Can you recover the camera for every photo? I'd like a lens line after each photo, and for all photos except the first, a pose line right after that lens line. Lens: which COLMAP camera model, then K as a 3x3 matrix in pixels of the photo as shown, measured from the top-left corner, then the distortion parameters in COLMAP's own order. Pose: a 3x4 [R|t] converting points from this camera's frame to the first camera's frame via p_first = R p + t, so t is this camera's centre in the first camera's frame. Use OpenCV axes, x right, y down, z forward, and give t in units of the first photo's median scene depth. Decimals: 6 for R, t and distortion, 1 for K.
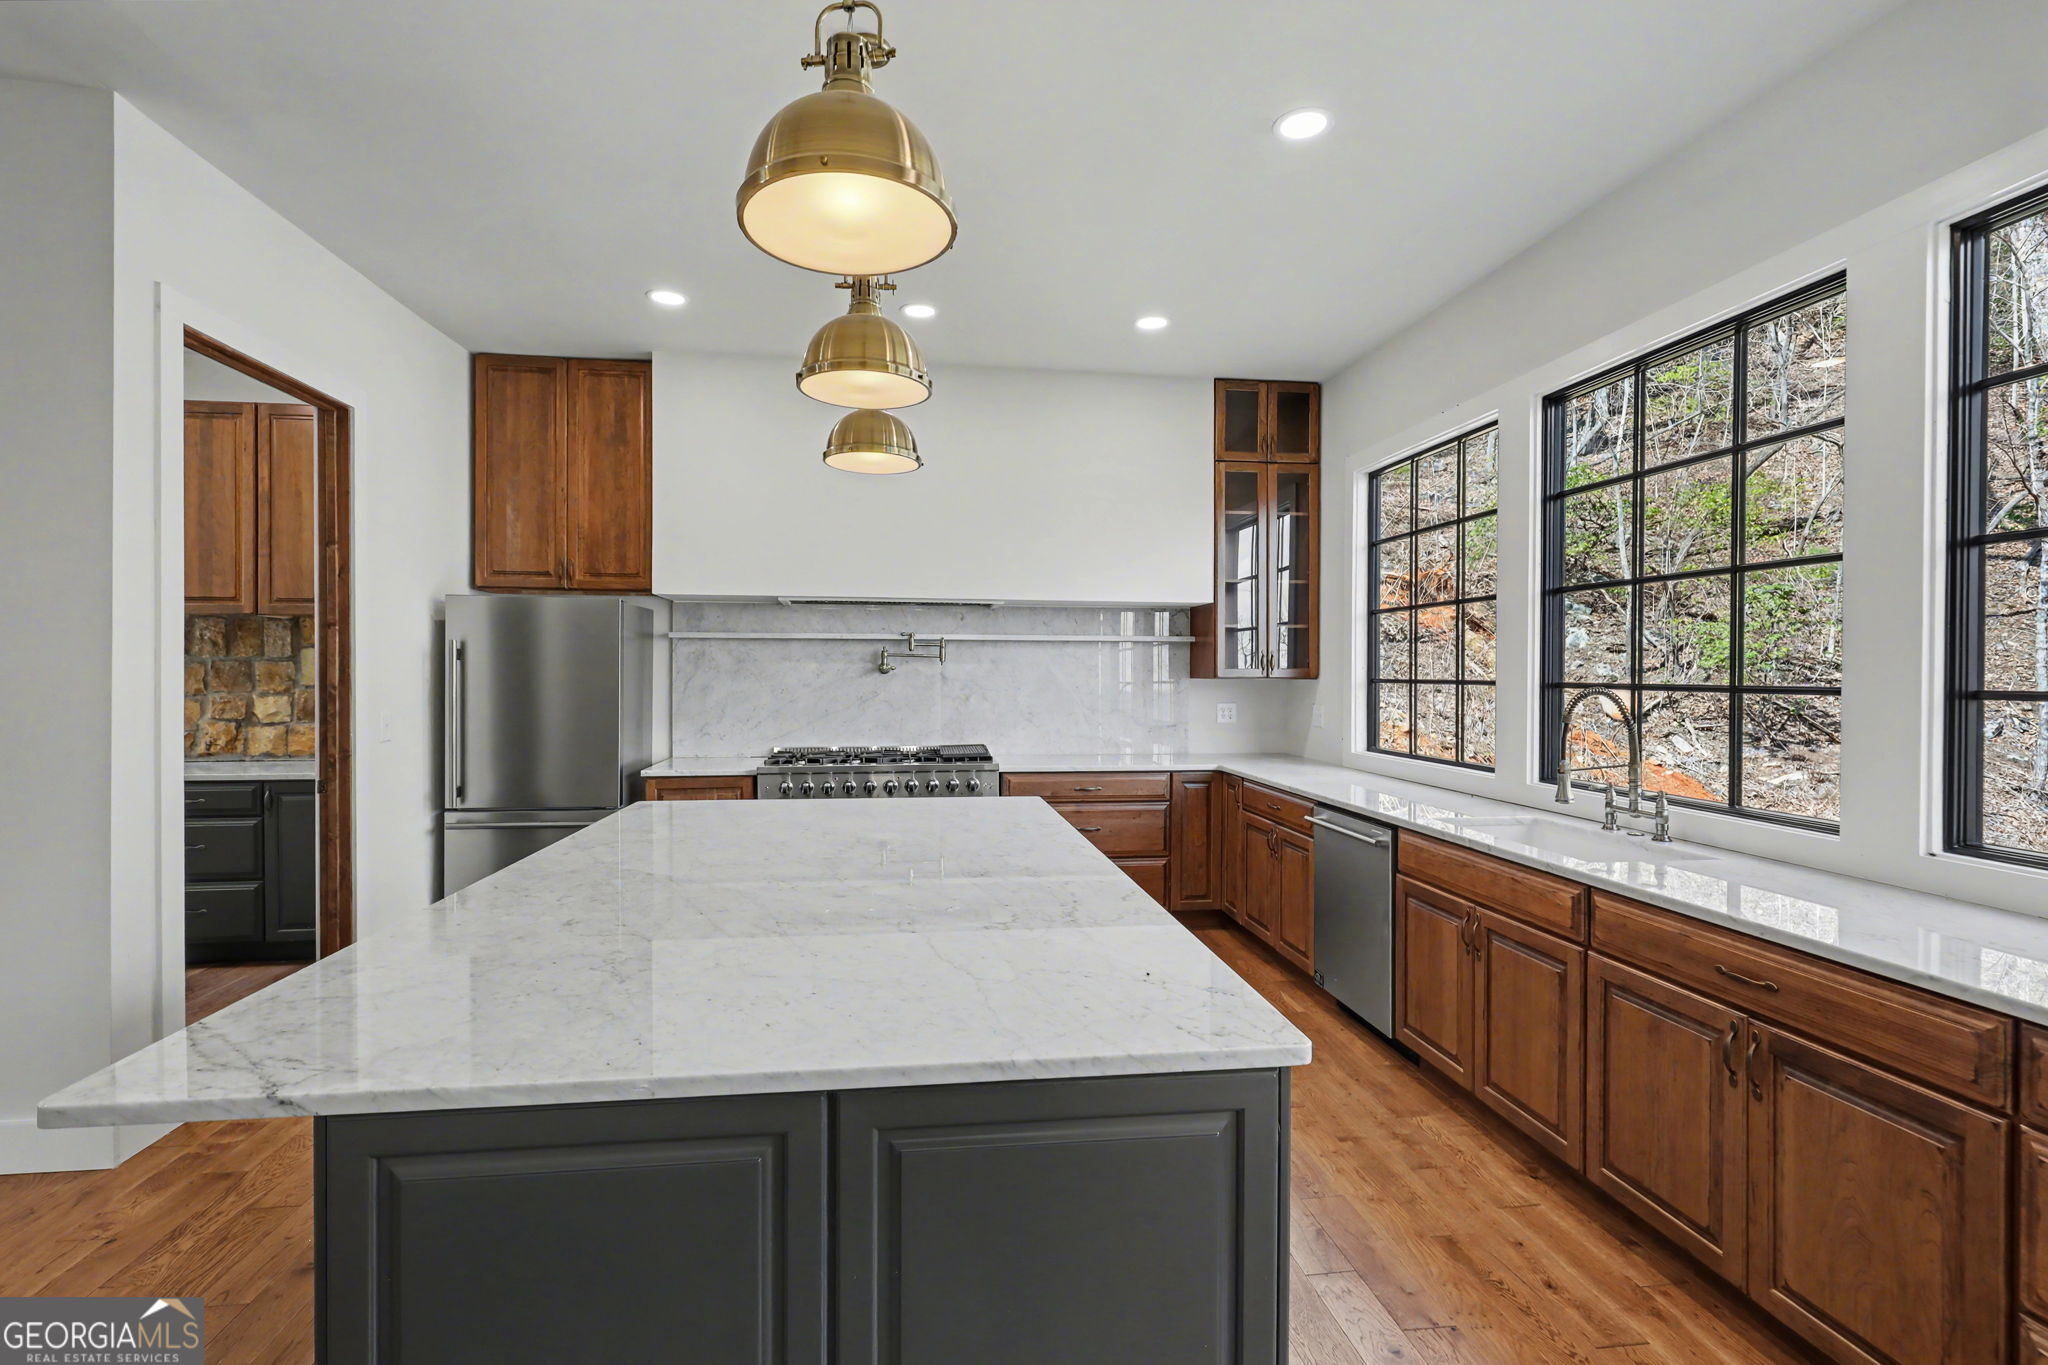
lens RADIAL K [[932.0, 0, 1011.7], [0, 932.0, 677.6], [0, 0, 1]] dist [0.000301, 0.000456]
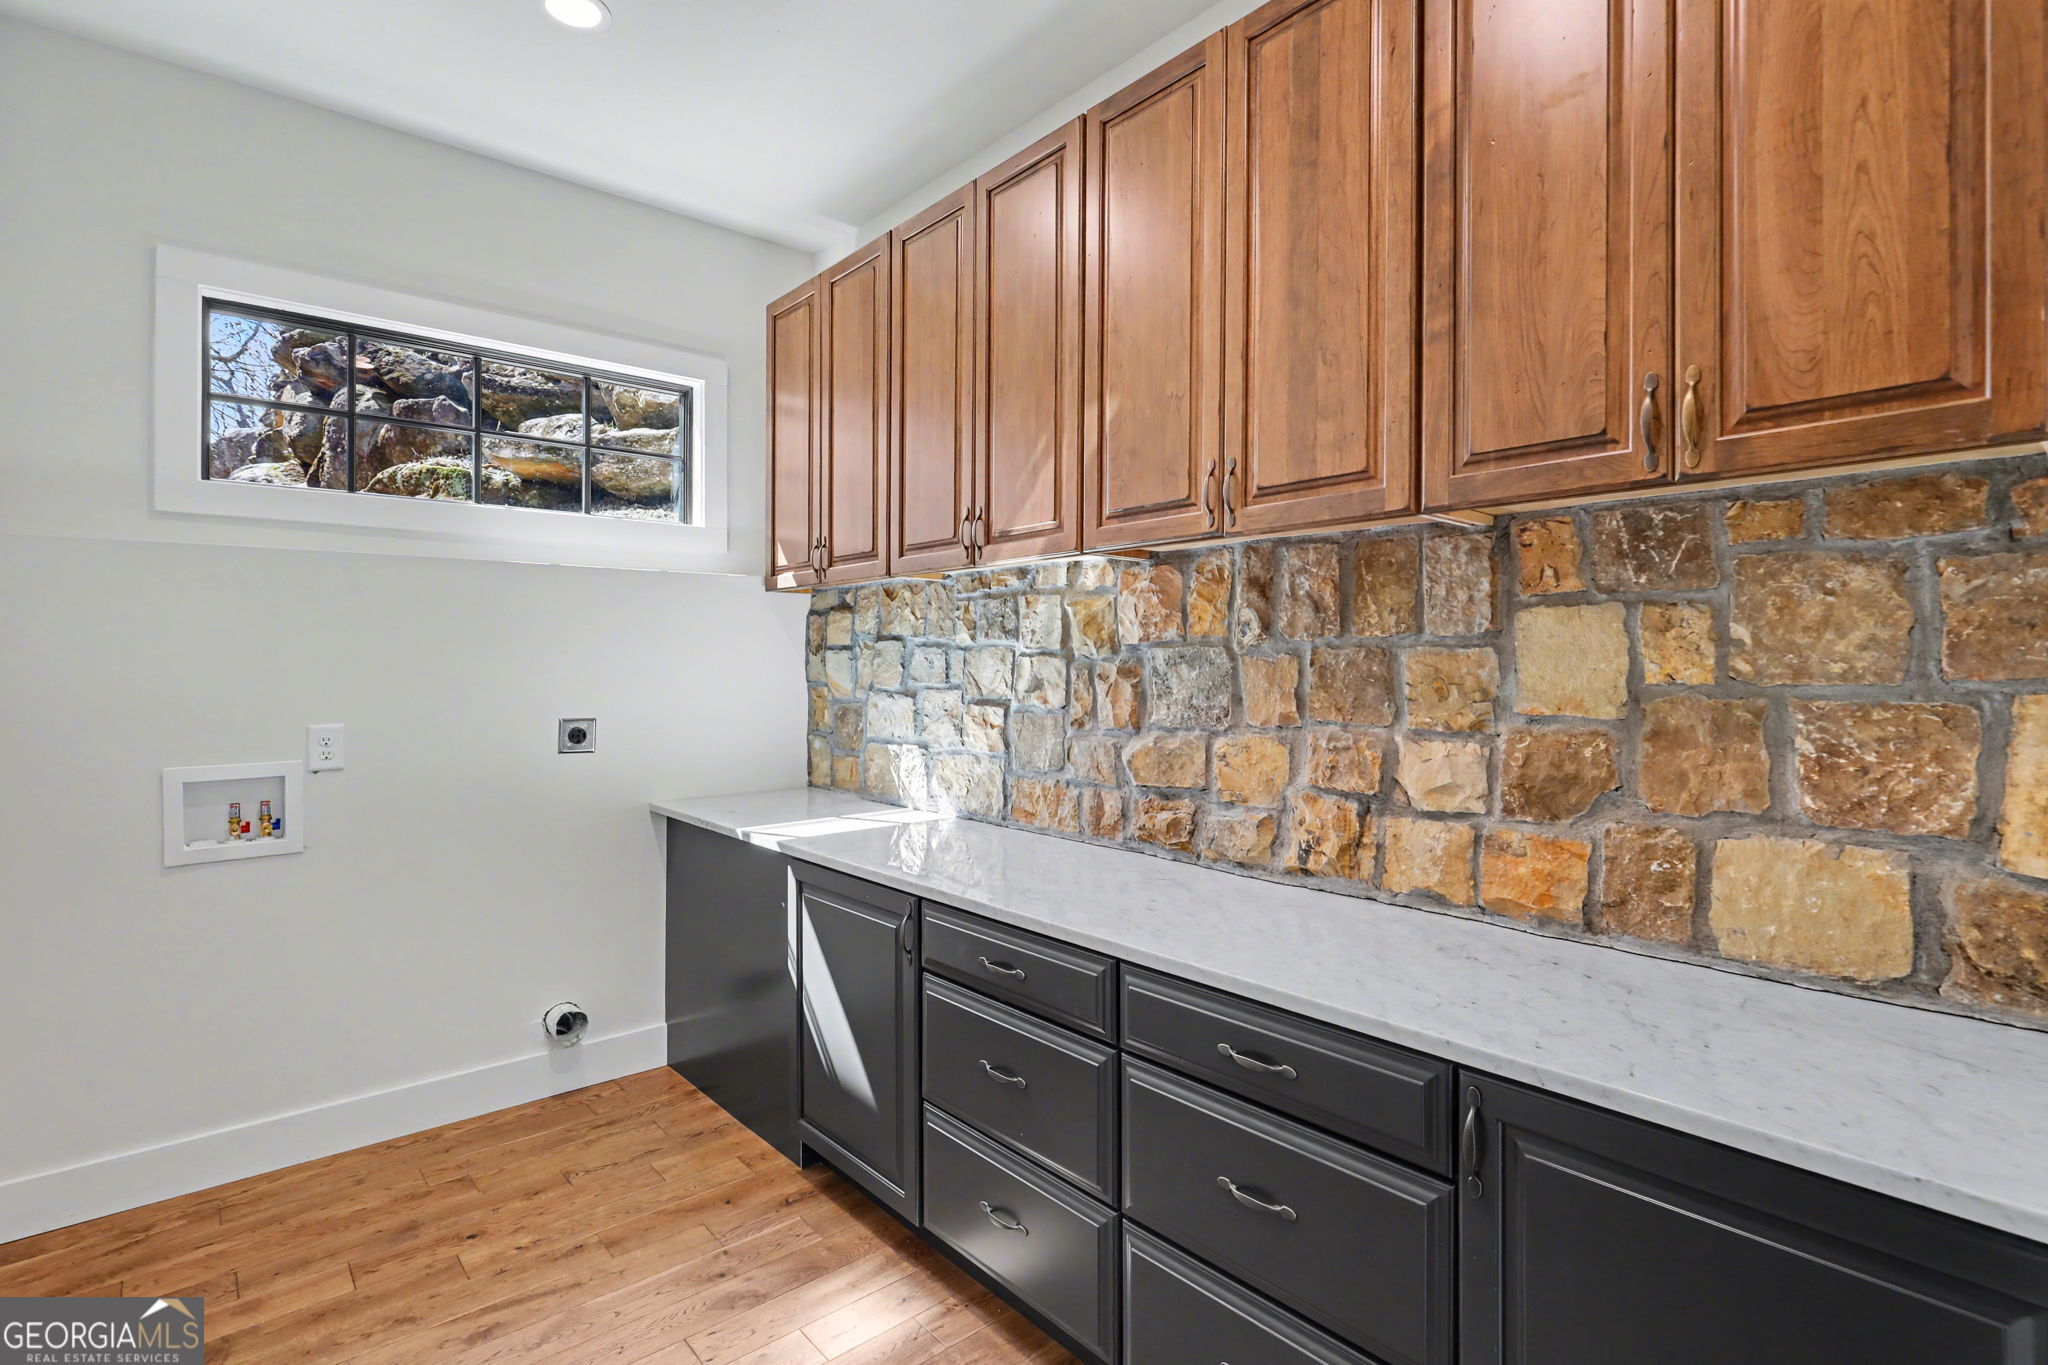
lens RADIAL K [[953.5, 0, 1028.9], [0, 953.5, 675.3], [0, 0, 1]] dist [0.000544, 0.000437]
pose [[0.550494, 0.009873, -0.834781, -0.565806], [-0.005451, 0.999951, 0.008232, -0.008514], [0.834821, 0.000019, 0.550521, 0.652849]]
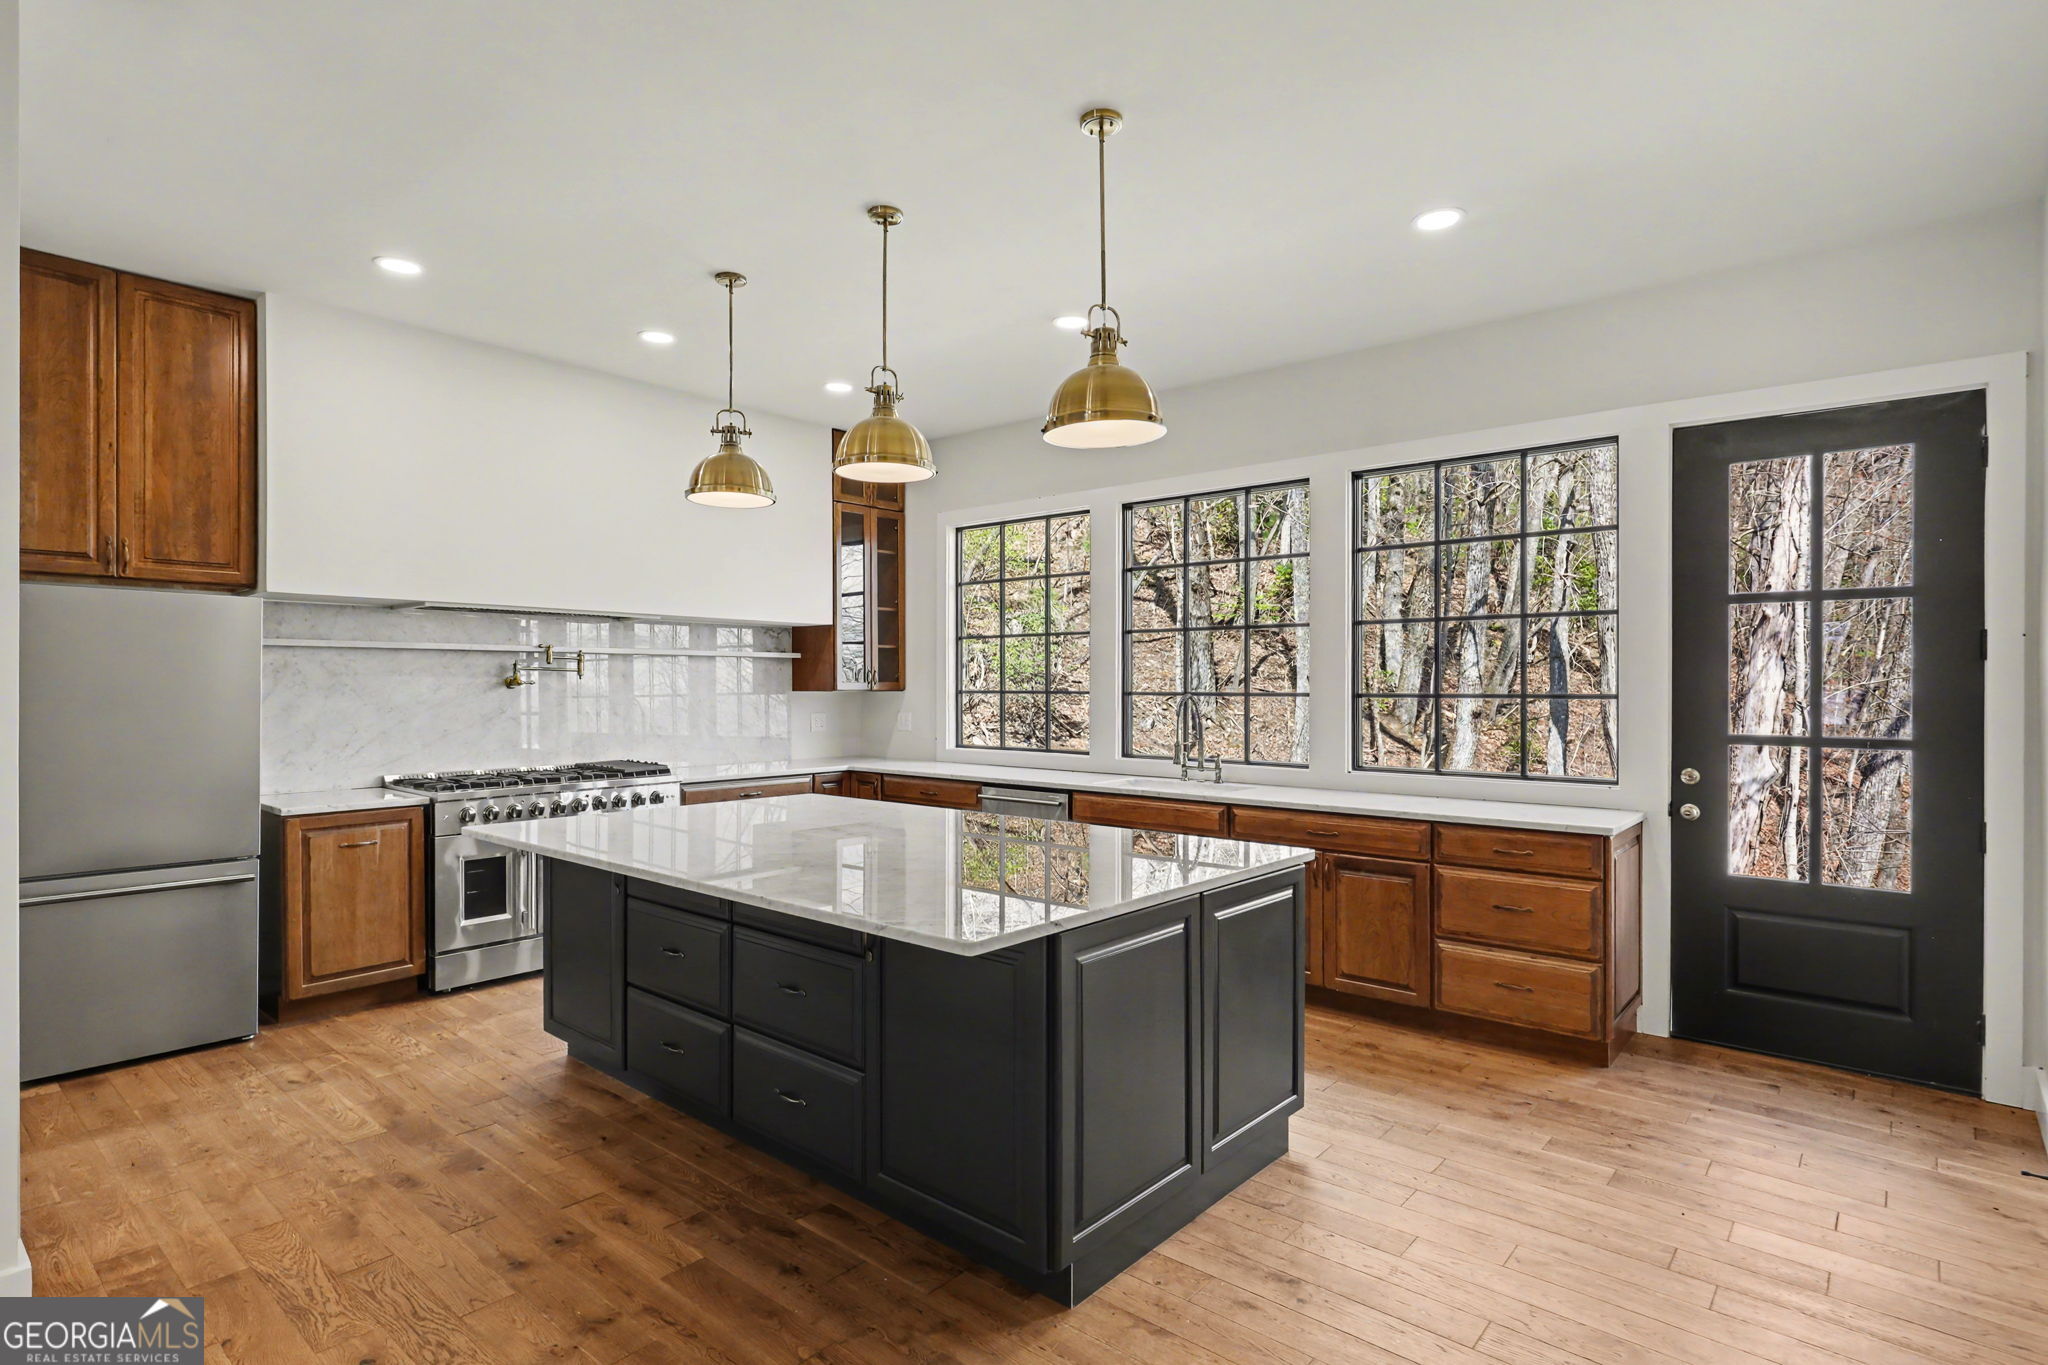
lens RADIAL K [[1045.0, 0, 1019.1], [0, 1045.0, 683.7], [0, 0, 1]] dist [-0.002273, -0.000128]
pose [[0.742801, -0.003313, 0.669504, -0.500225], [0.007309, 0.999968, -0.003161, -0.002370], [-0.669472, 0.007242, 0.742802, -0.107713]]
